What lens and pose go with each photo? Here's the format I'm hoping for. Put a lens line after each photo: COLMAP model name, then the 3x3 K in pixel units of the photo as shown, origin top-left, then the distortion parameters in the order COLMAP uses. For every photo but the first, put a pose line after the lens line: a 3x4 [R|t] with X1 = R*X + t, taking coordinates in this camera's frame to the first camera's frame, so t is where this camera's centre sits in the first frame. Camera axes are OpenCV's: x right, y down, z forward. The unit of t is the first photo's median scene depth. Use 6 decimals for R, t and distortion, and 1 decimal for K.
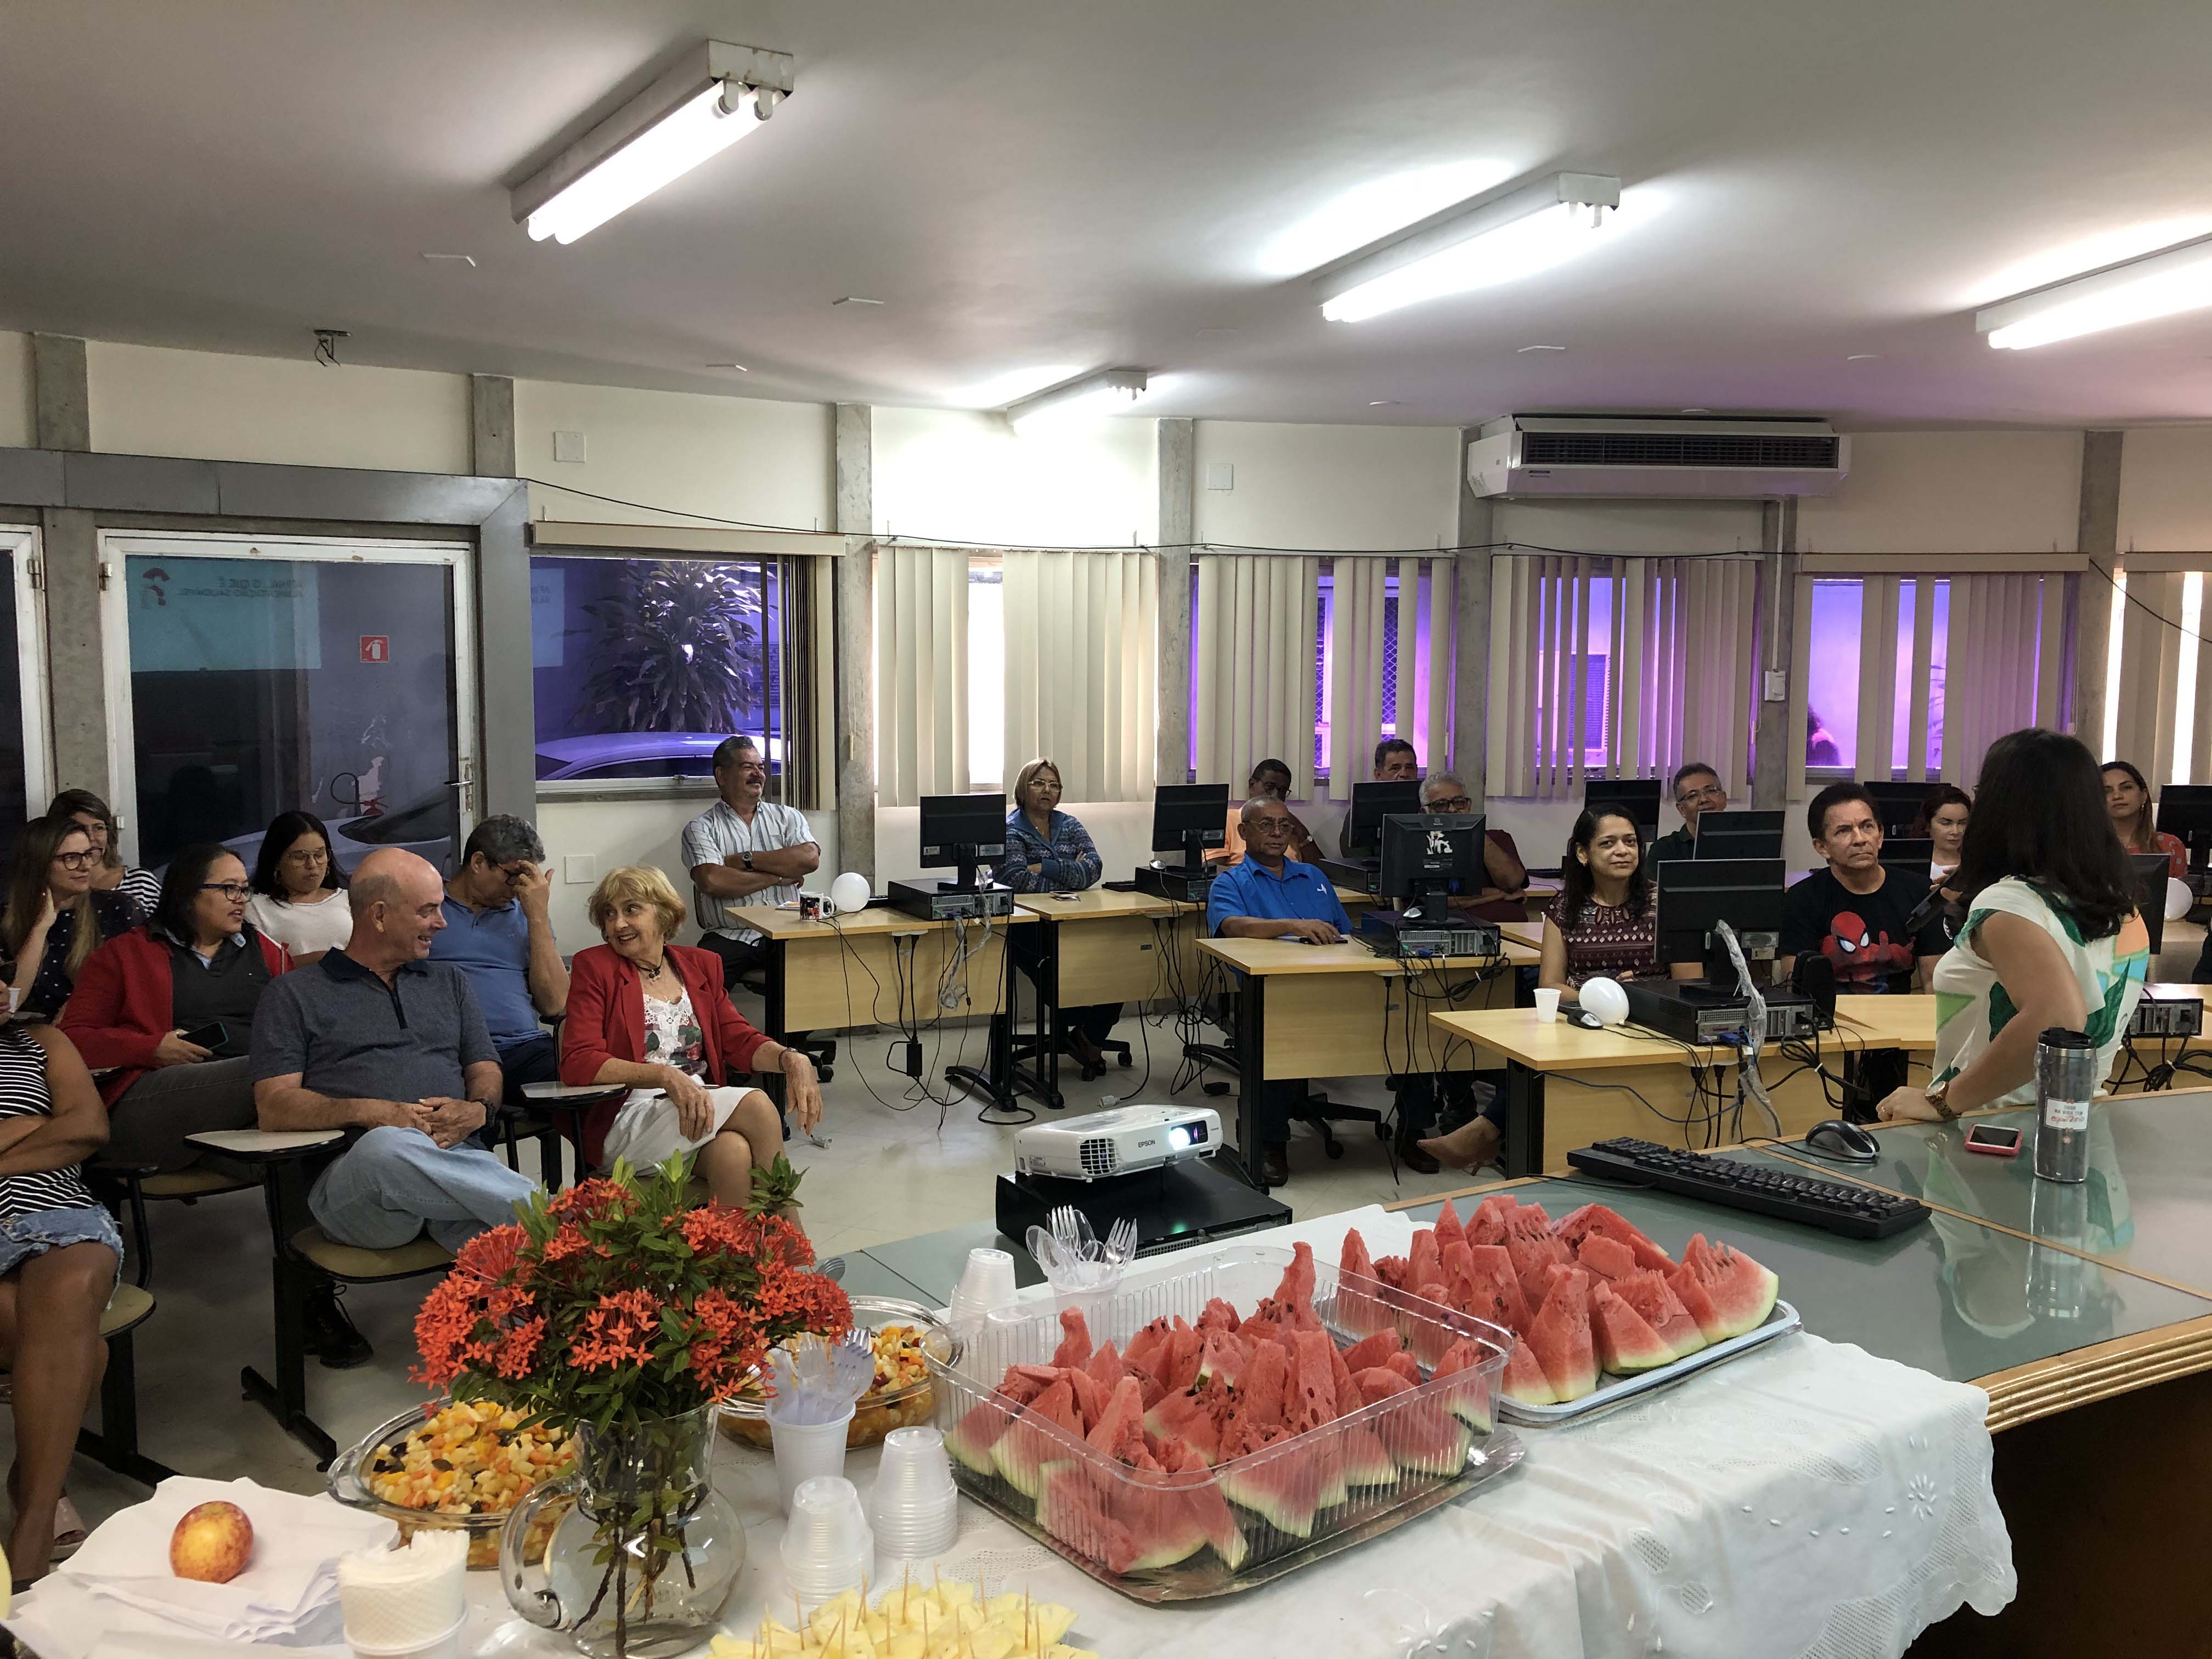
lens RADIAL K [[1817.5, 0, 1102.7], [0, 1817.5, 834.8], [0, 0, 1]] dist [0.024382, -0.005267]
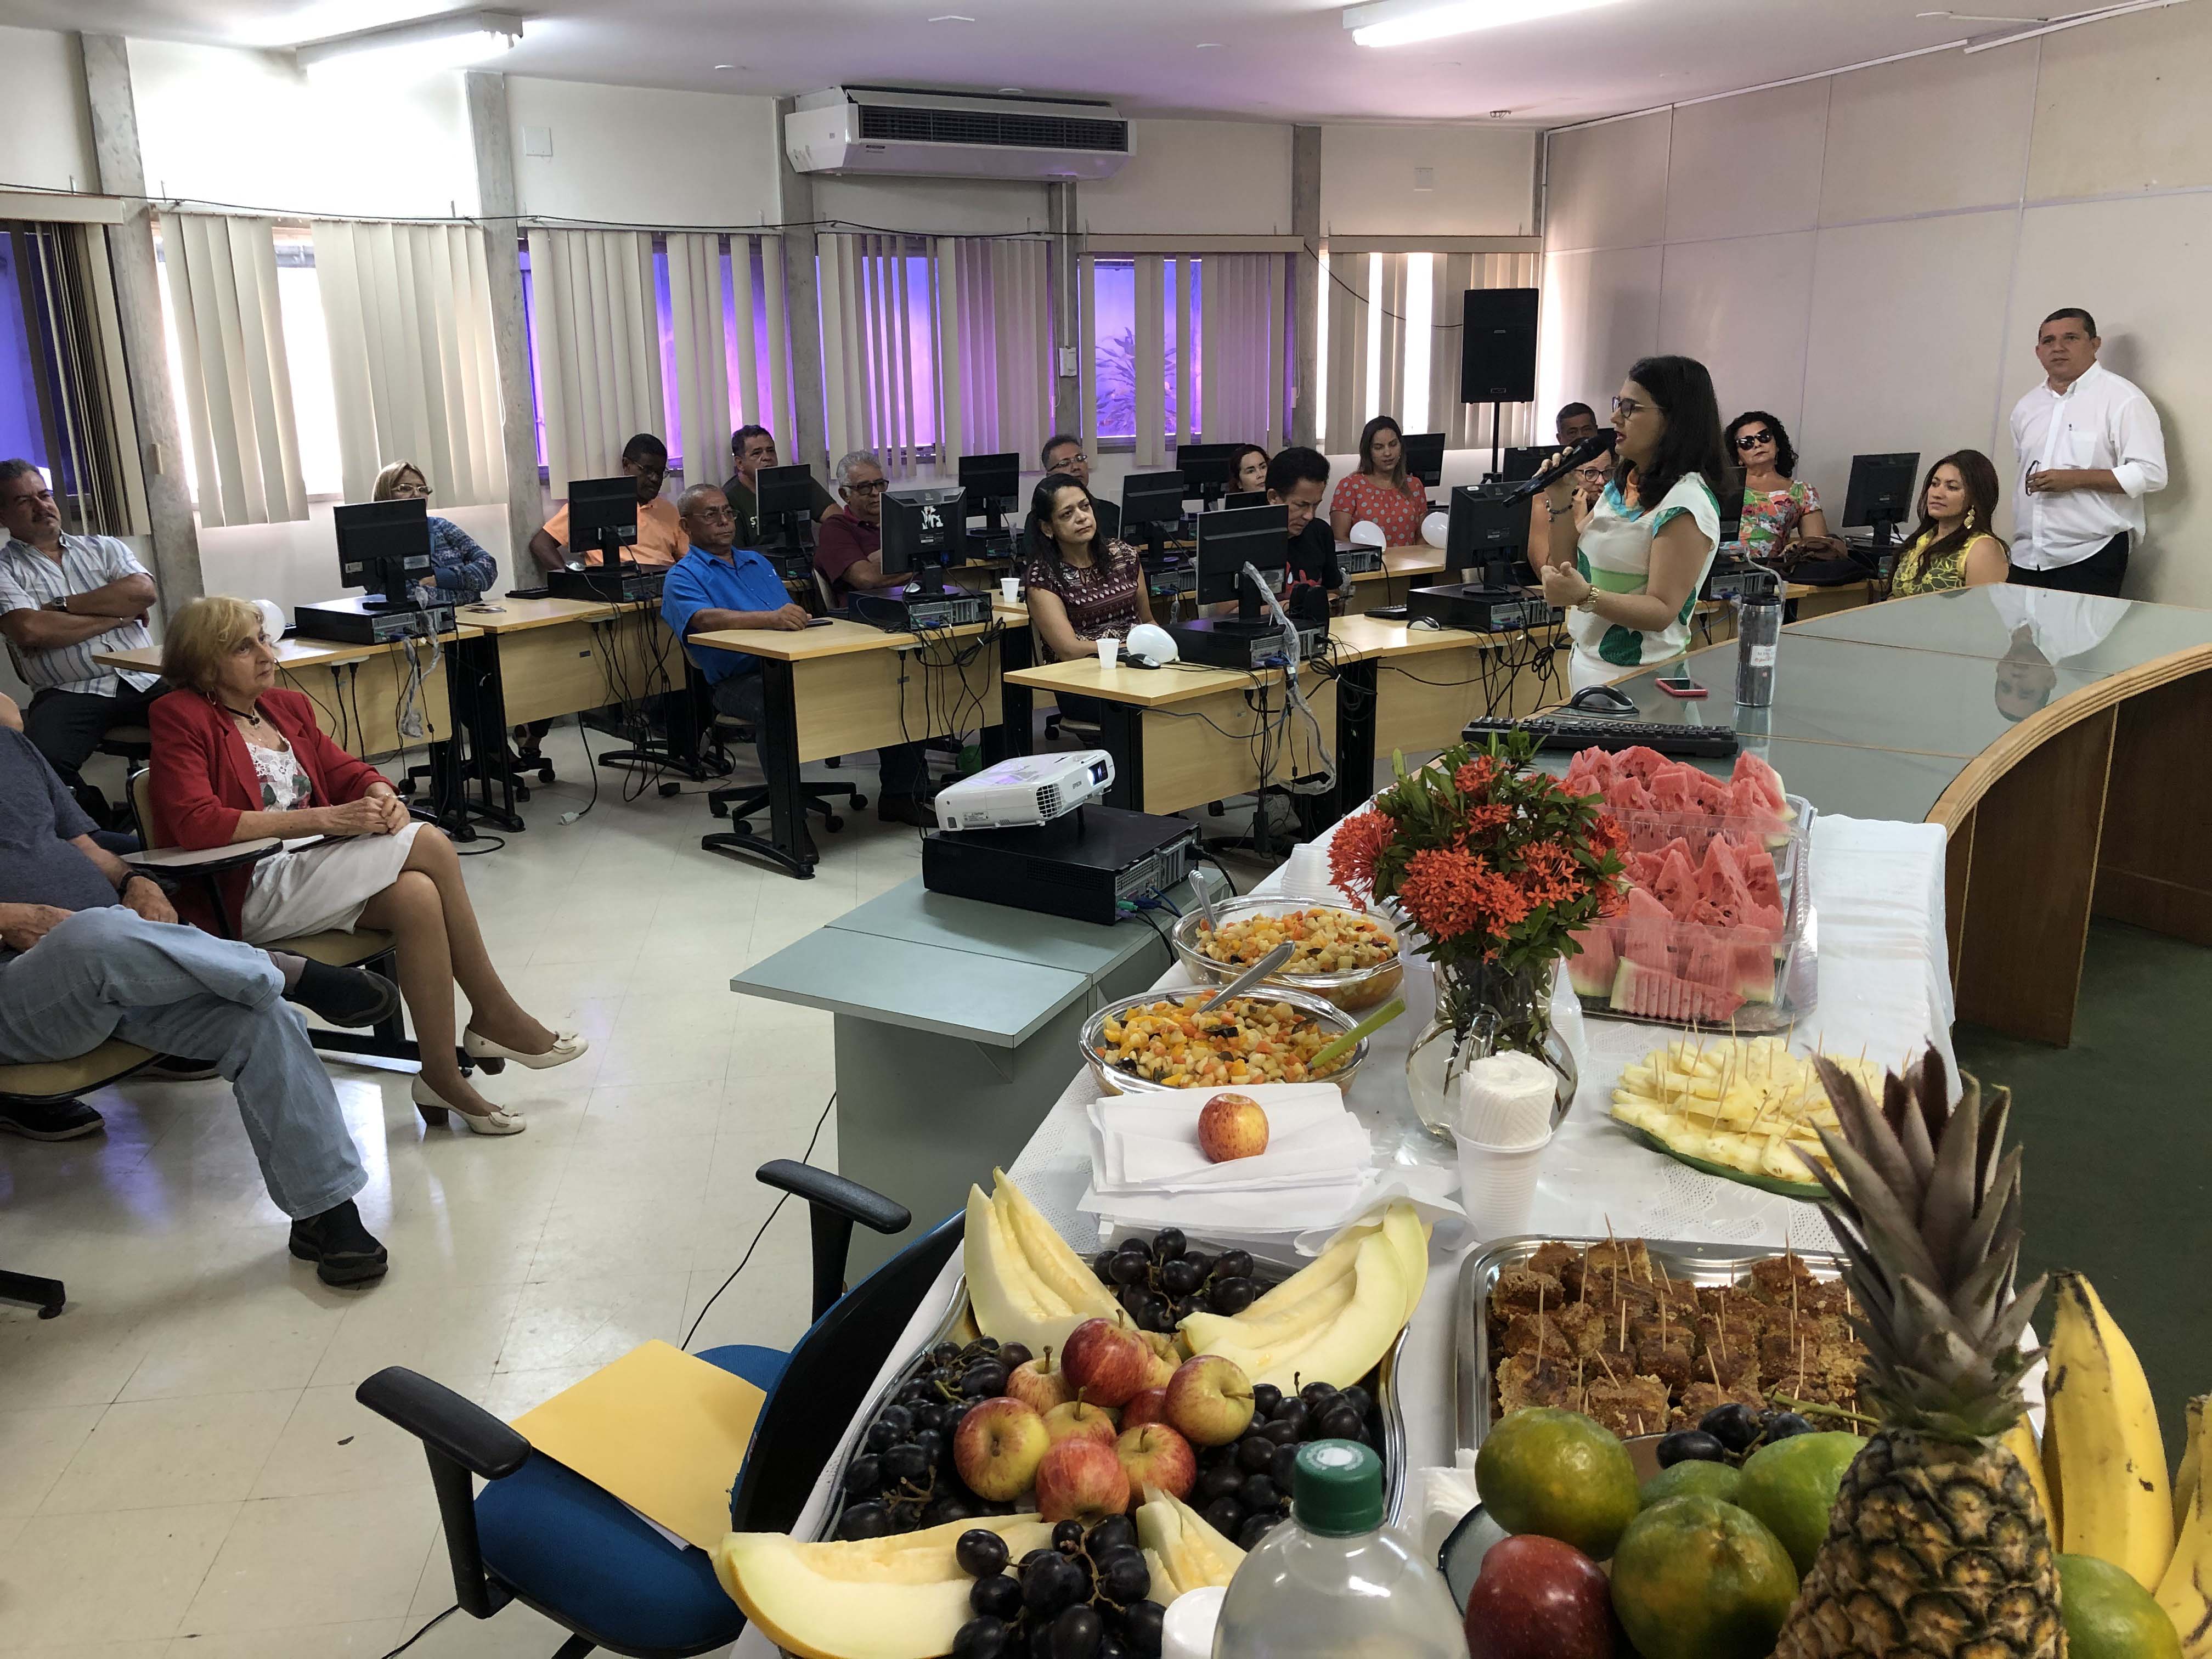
lens RADIAL K [[1832.6, 0, 1096.2], [0, 1832.6, 835.3], [0, 0, 1]] dist [0.026115, -0.015963]
pose [[0.869226, -0.147846, 0.471792, -0.192739], [0.070520, 0.981561, 0.177668, 0.002450], [-0.489360, -0.121163, 0.863624, 0.016677]]
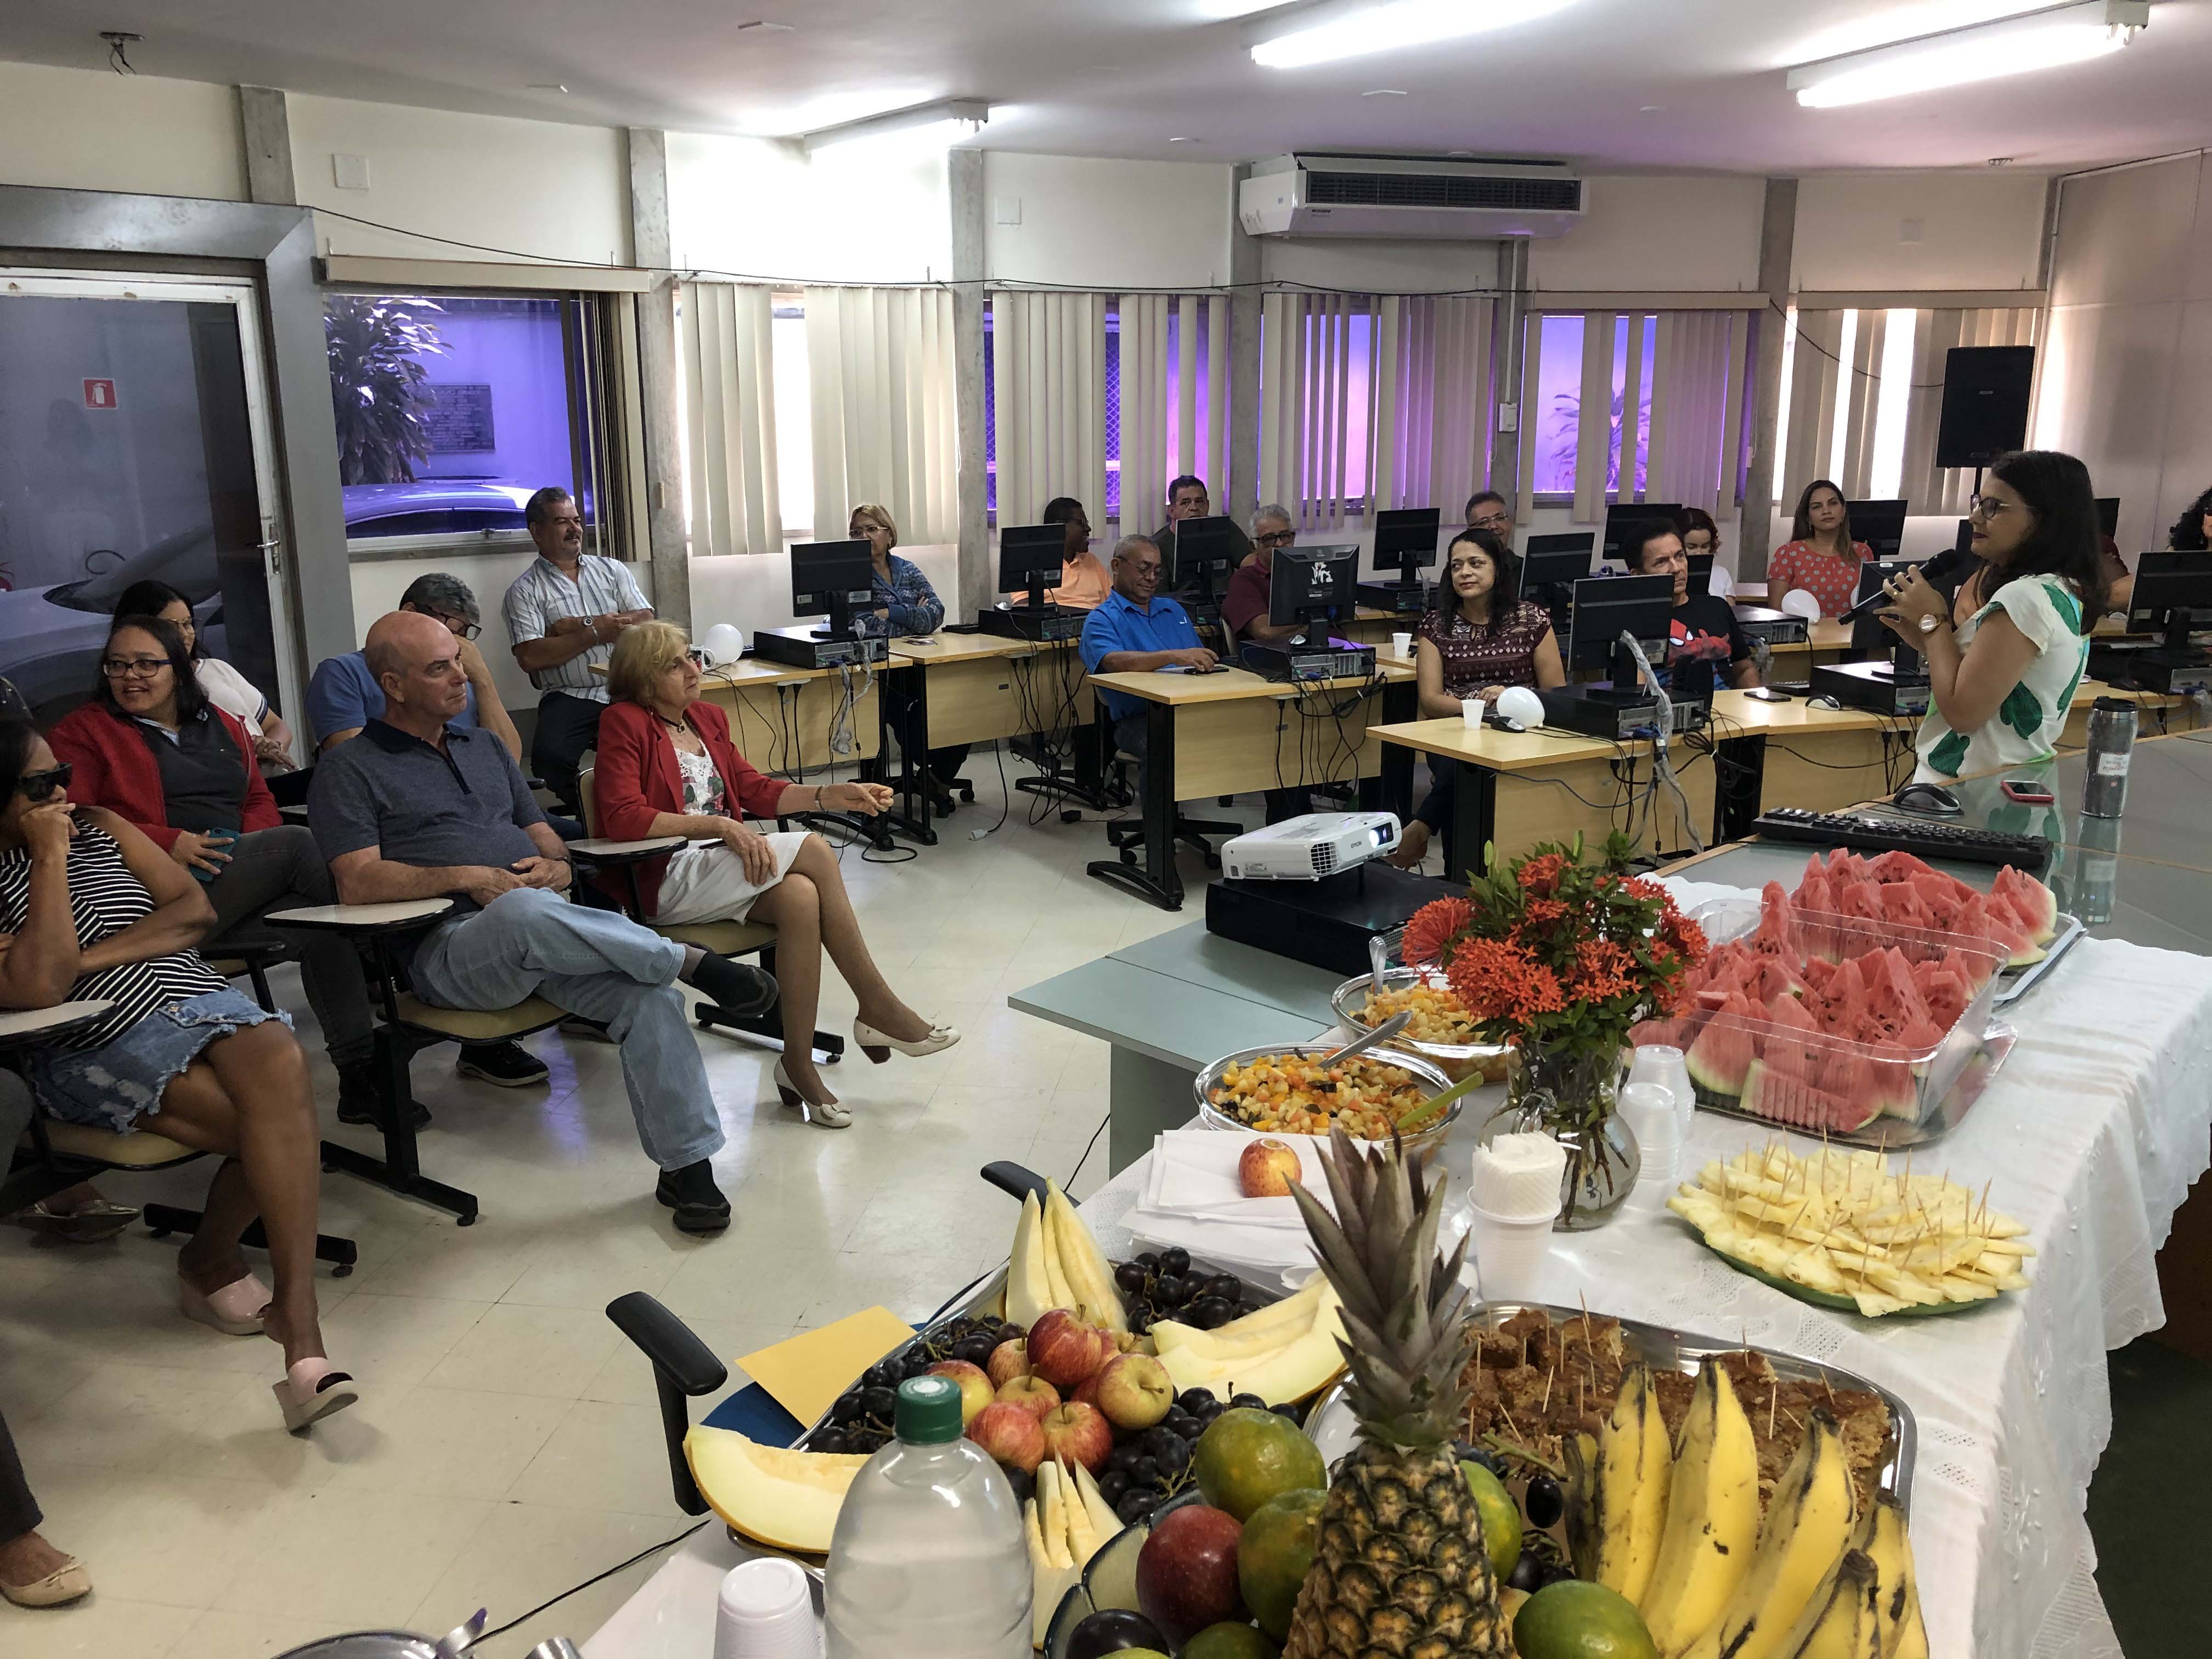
lens RADIAL K [[1836.3, 0, 1089.1], [0, 1836.3, 828.3], [0, 0, 1]] dist [0.017051, -0.001662]
pose [[0.969669, -0.067028, 0.235051, -0.162227], [0.034192, 0.989406, 0.141089, -0.002972], [-0.242018, -0.128773, 0.961689, -0.025053]]
